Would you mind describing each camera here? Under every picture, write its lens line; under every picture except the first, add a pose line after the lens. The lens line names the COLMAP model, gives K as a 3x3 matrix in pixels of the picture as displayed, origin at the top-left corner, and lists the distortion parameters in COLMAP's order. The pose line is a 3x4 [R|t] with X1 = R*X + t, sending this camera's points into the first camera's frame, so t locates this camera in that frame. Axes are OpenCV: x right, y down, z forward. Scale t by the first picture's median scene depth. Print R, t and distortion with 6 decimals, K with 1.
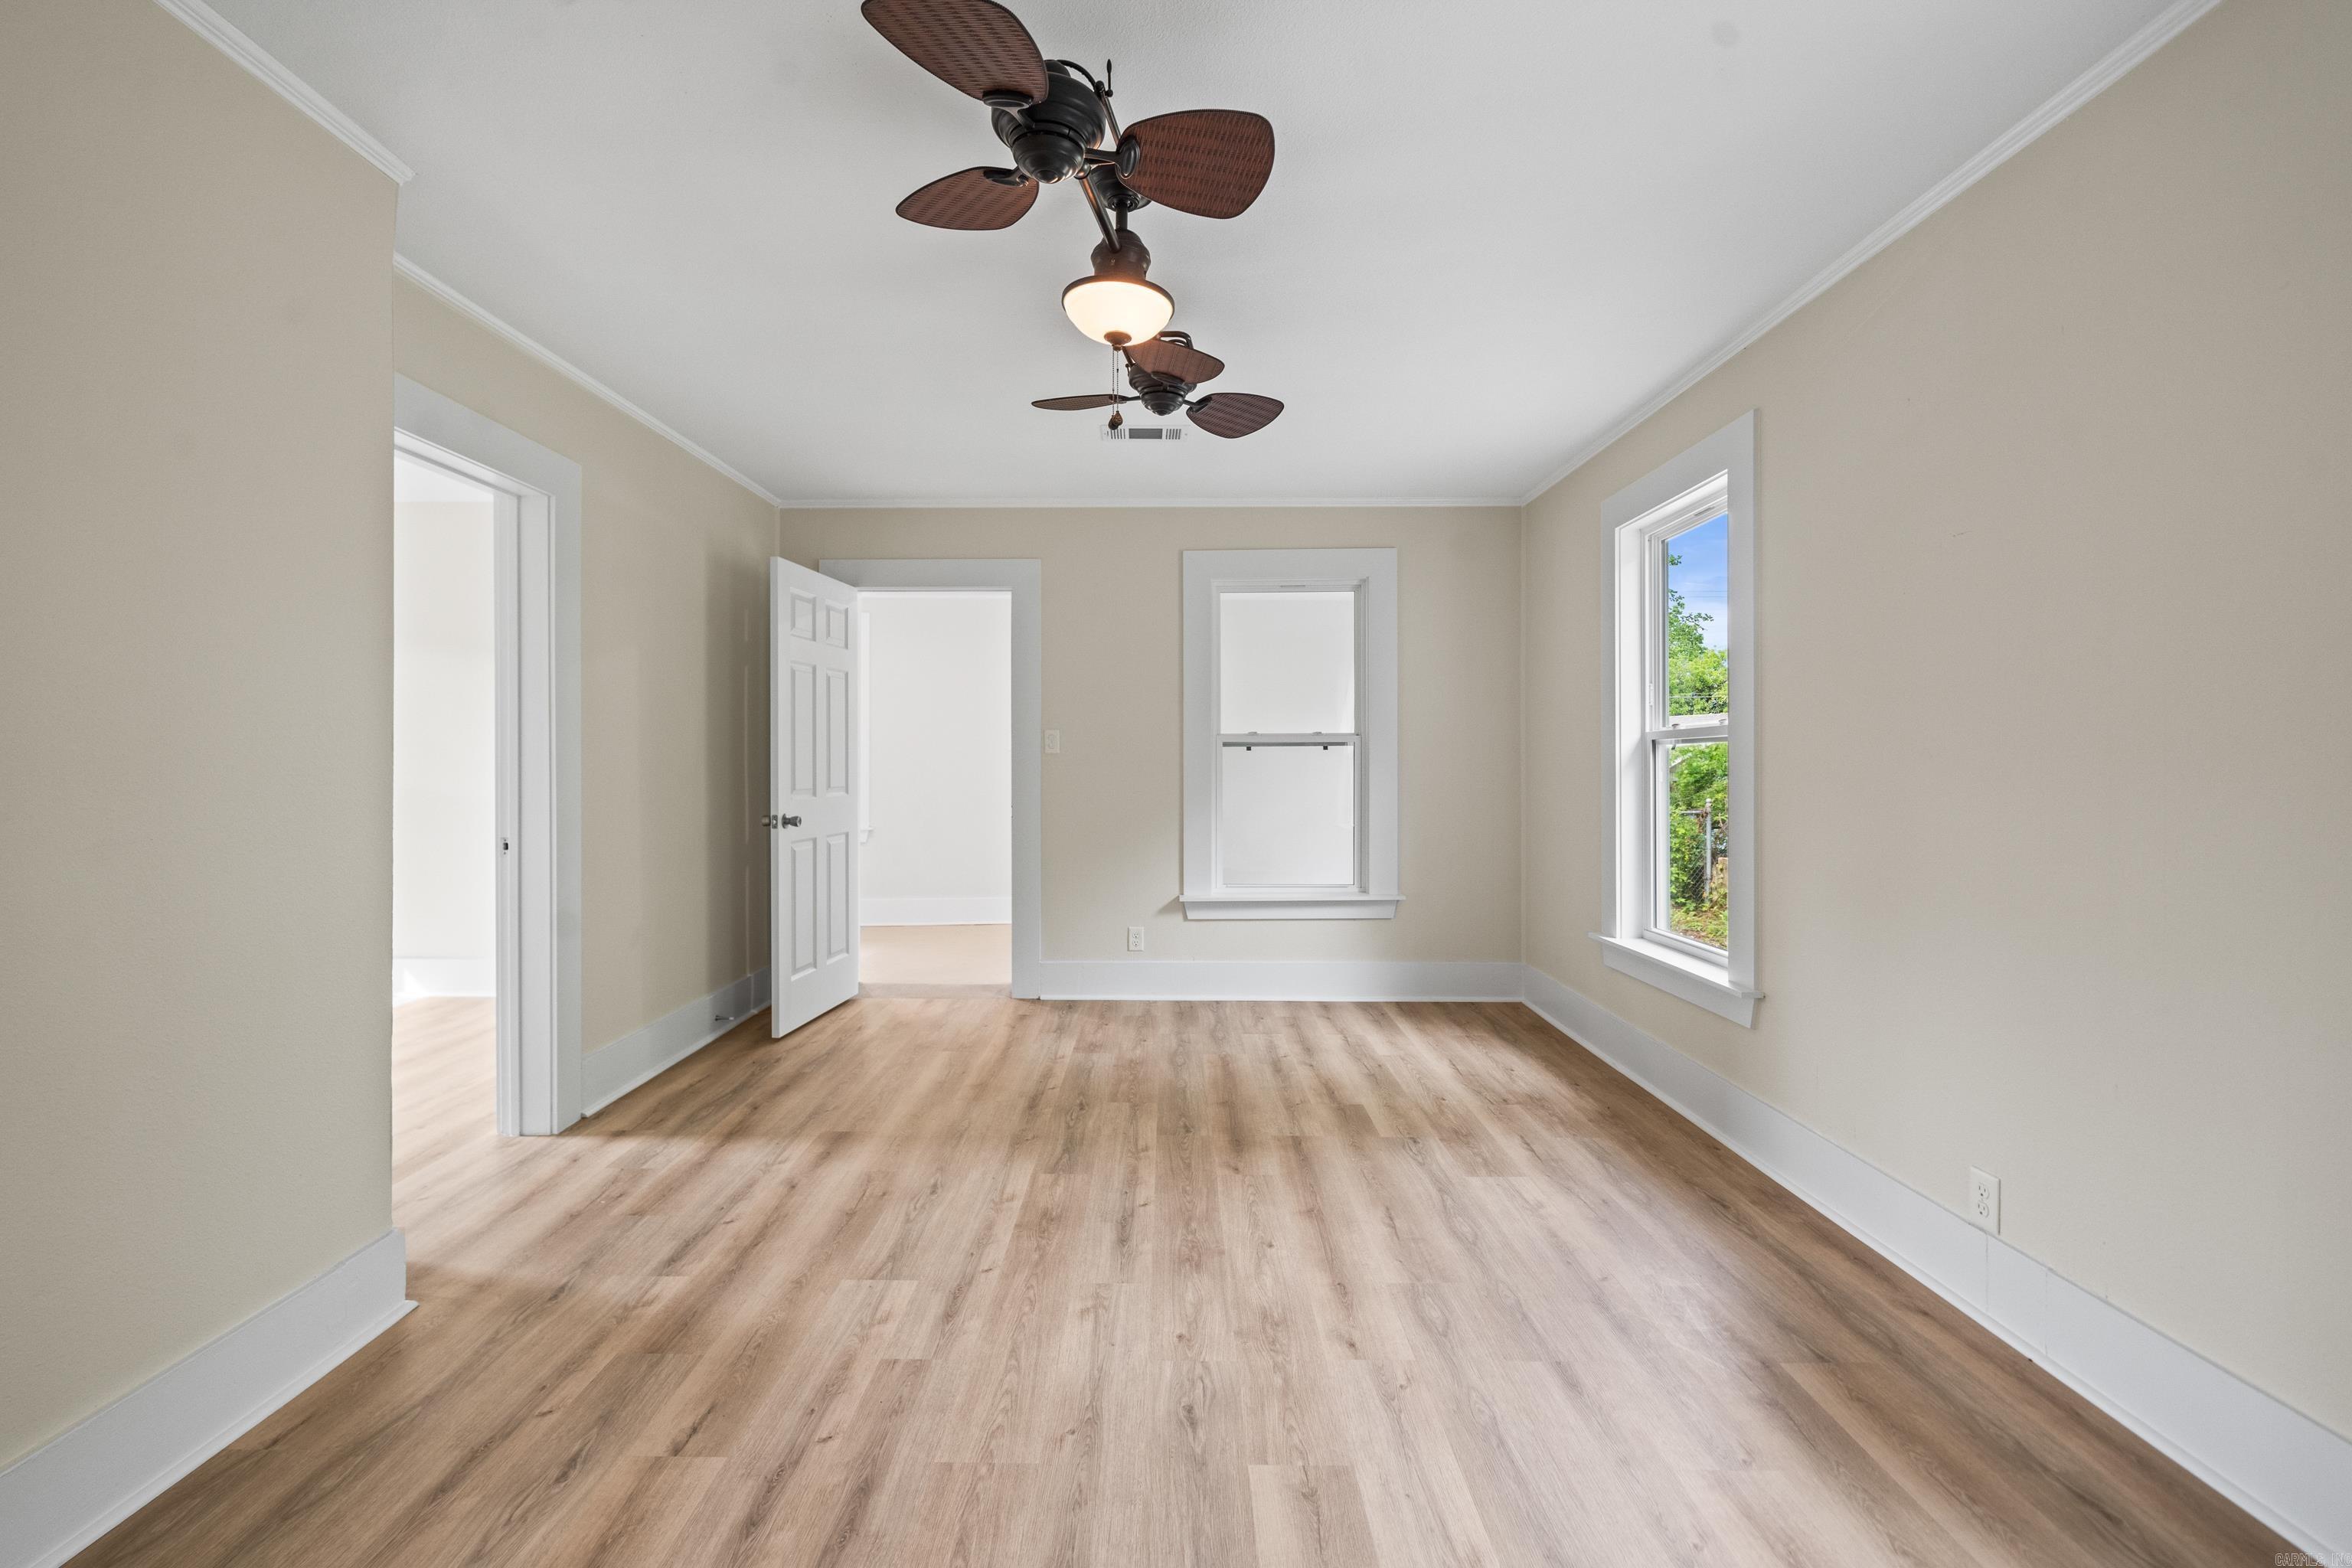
lens RADIAL K [[1037.6, 0, 1141.4], [0, 1037.6, 767.7], [0, 0, 1]] dist [0.001742, -0.000088]
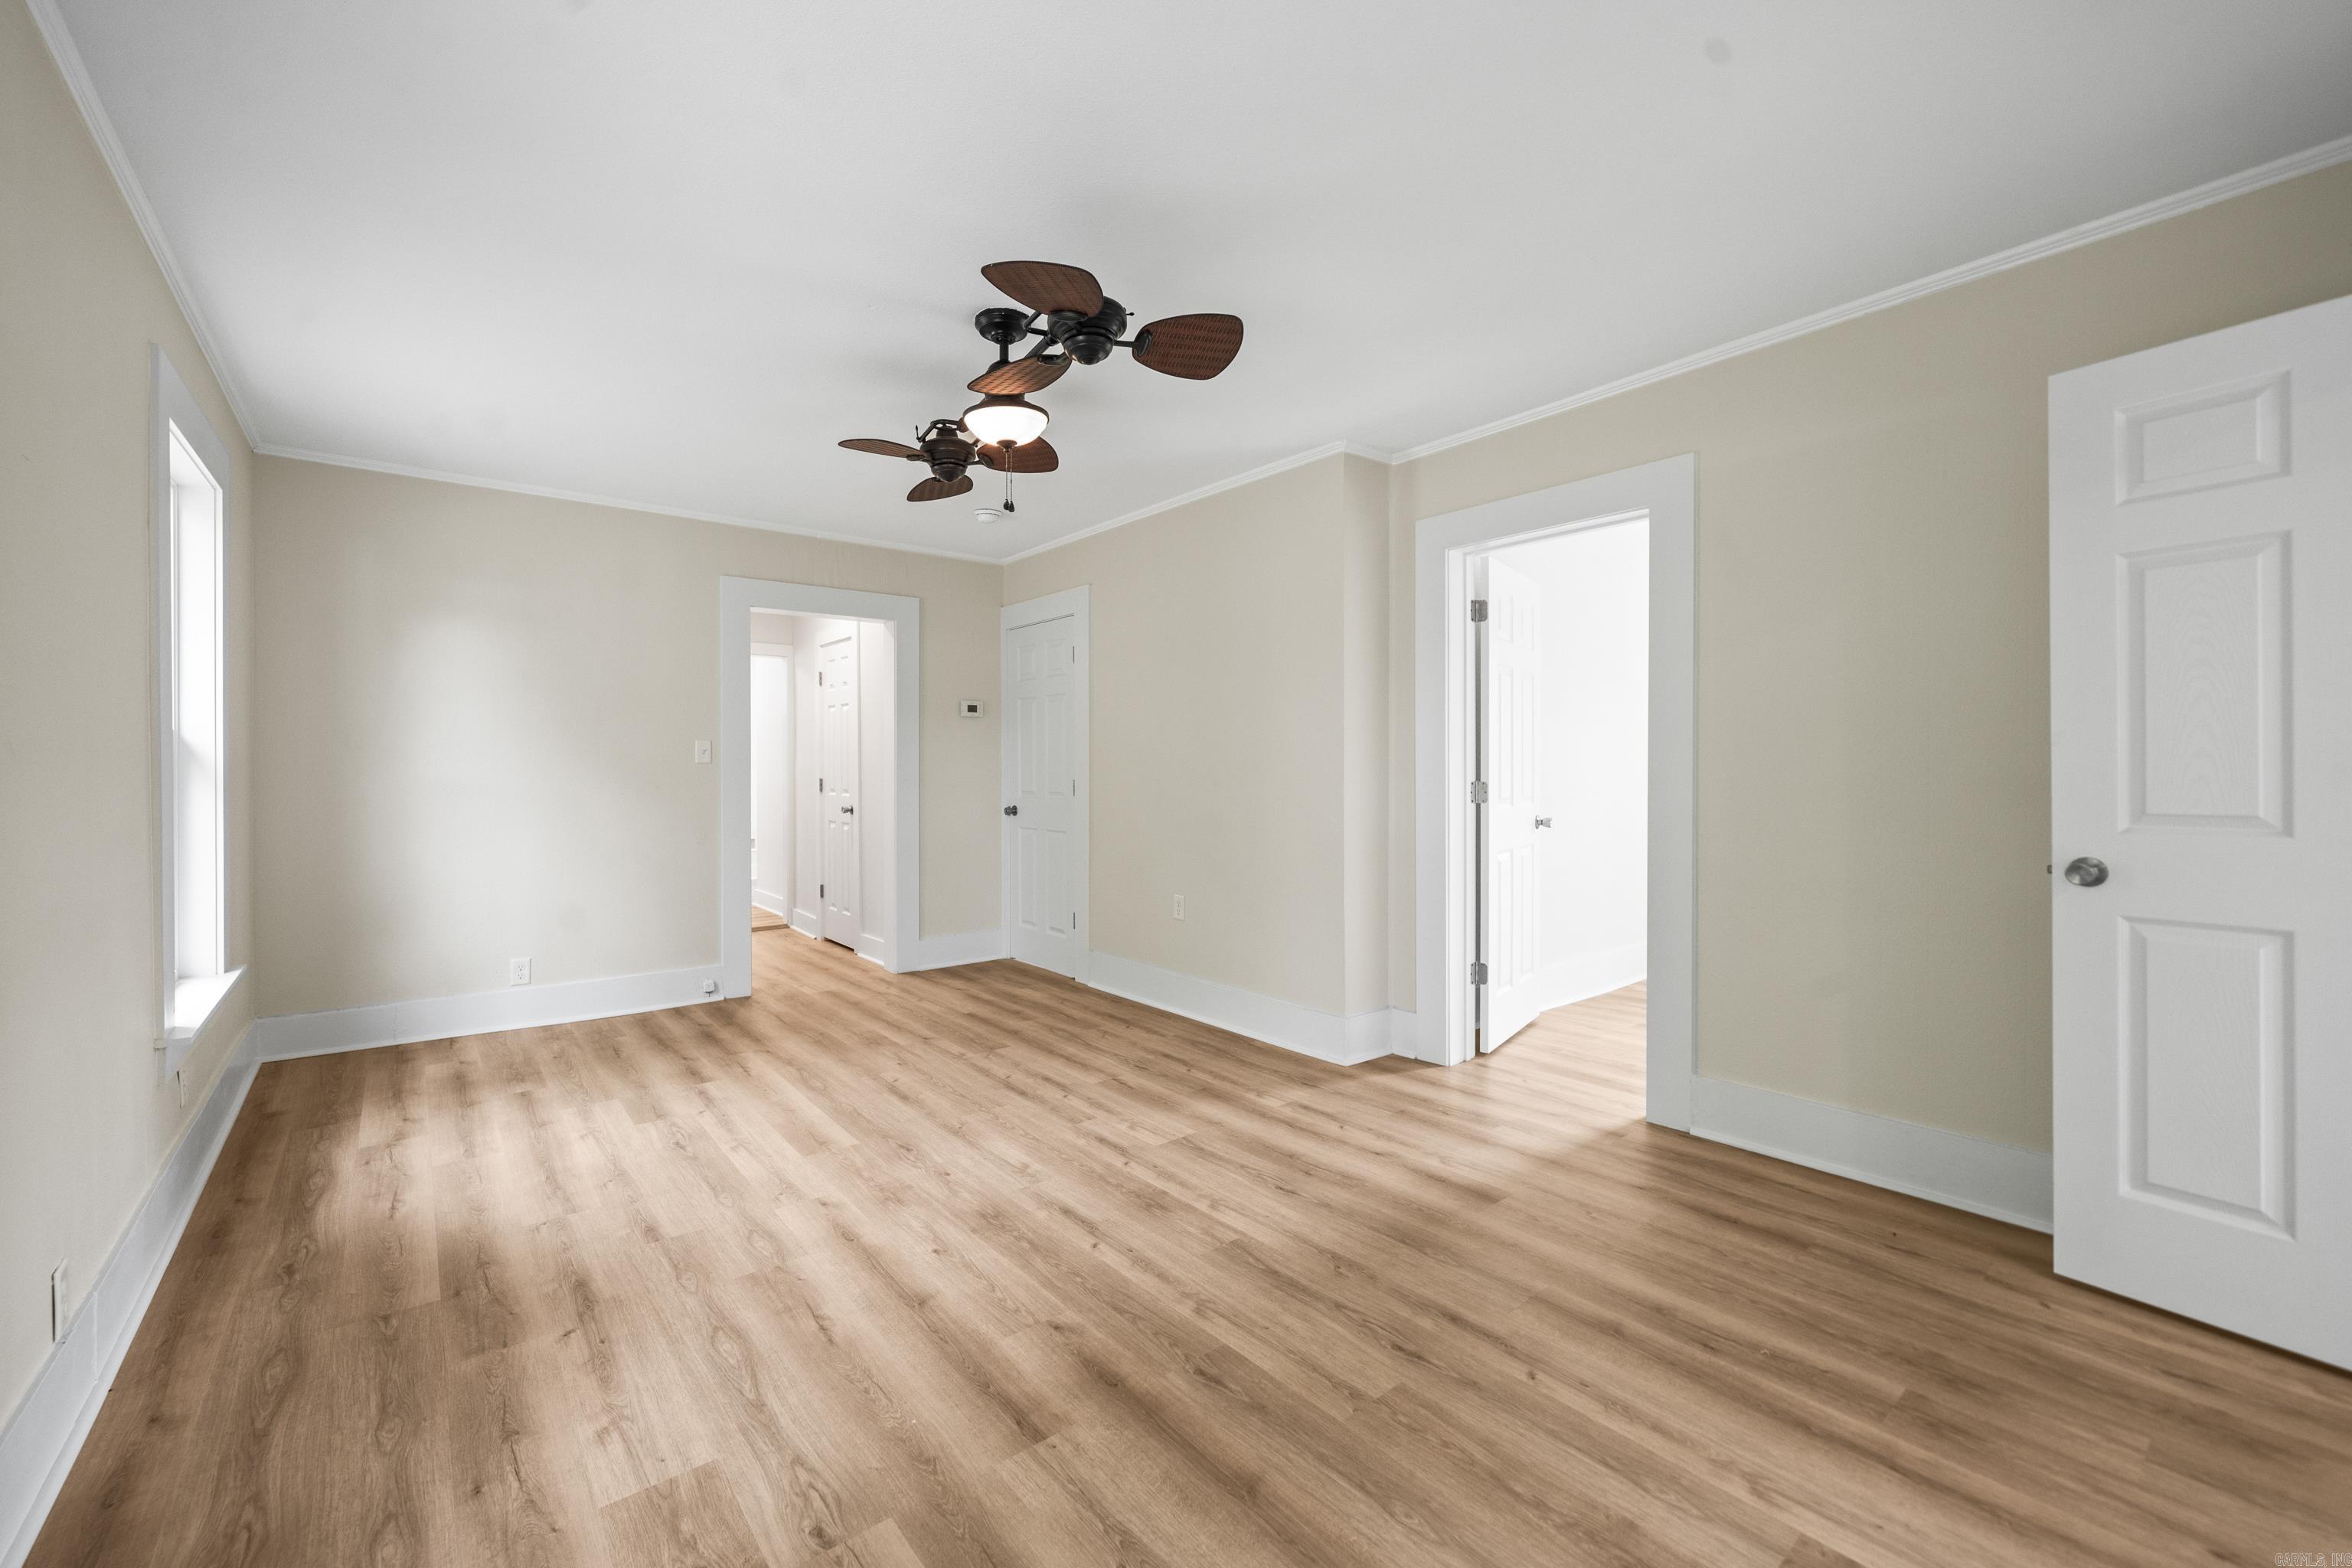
lens RADIAL K [[943.9, 0, 1159.8], [0, 943.9, 772.7], [0, 0, 1]] dist [-0.000639, -0.000081]
pose [[-0.764797, 0.003171, -0.644263, 0.515963], [-0.000396, 0.999985, 0.005391, -0.001256], [0.644271, 0.004378, -0.764785, 1.743988]]
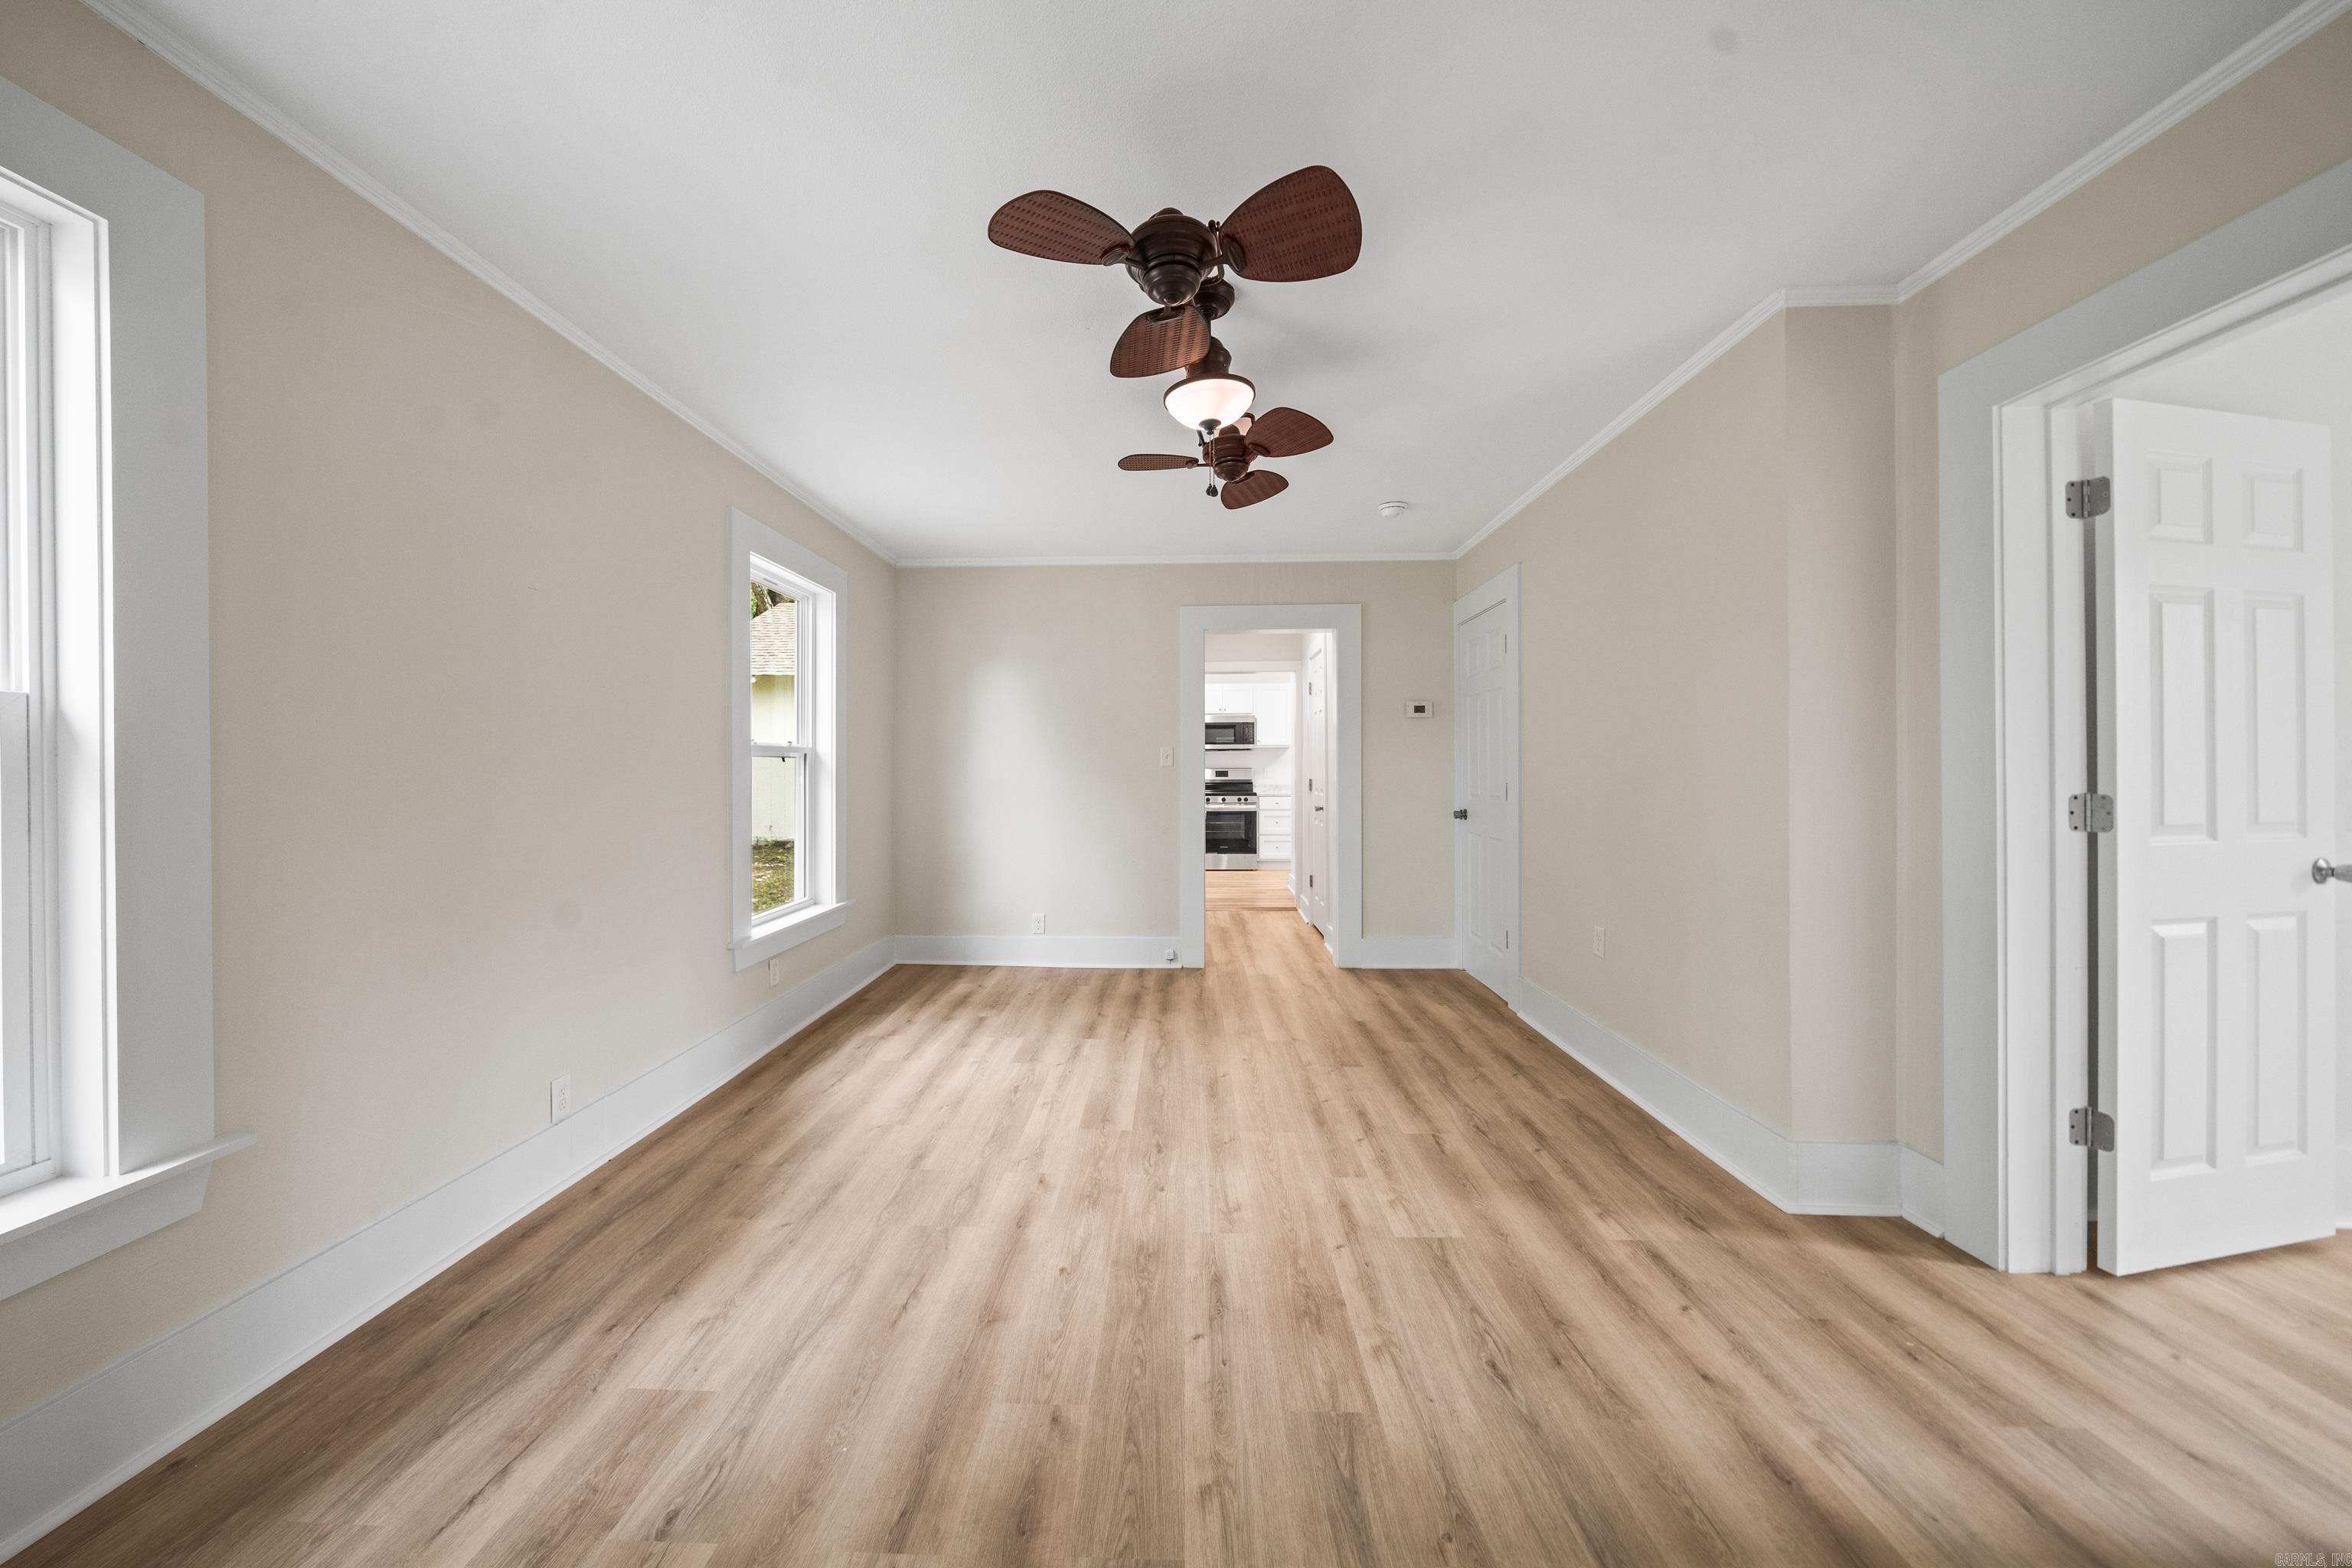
lens RADIAL K [[831.6, 0, 1148.6], [0, 831.6, 764.1], [0, 0, 1]] dist [-0.004762, 0.000326]
pose [[-0.999867, 0.002703, 0.016098, 0.029297], [0.002634, 0.999987, -0.004337, -0.005801], [-0.016109, -0.004294, -0.999861, 1.693414]]
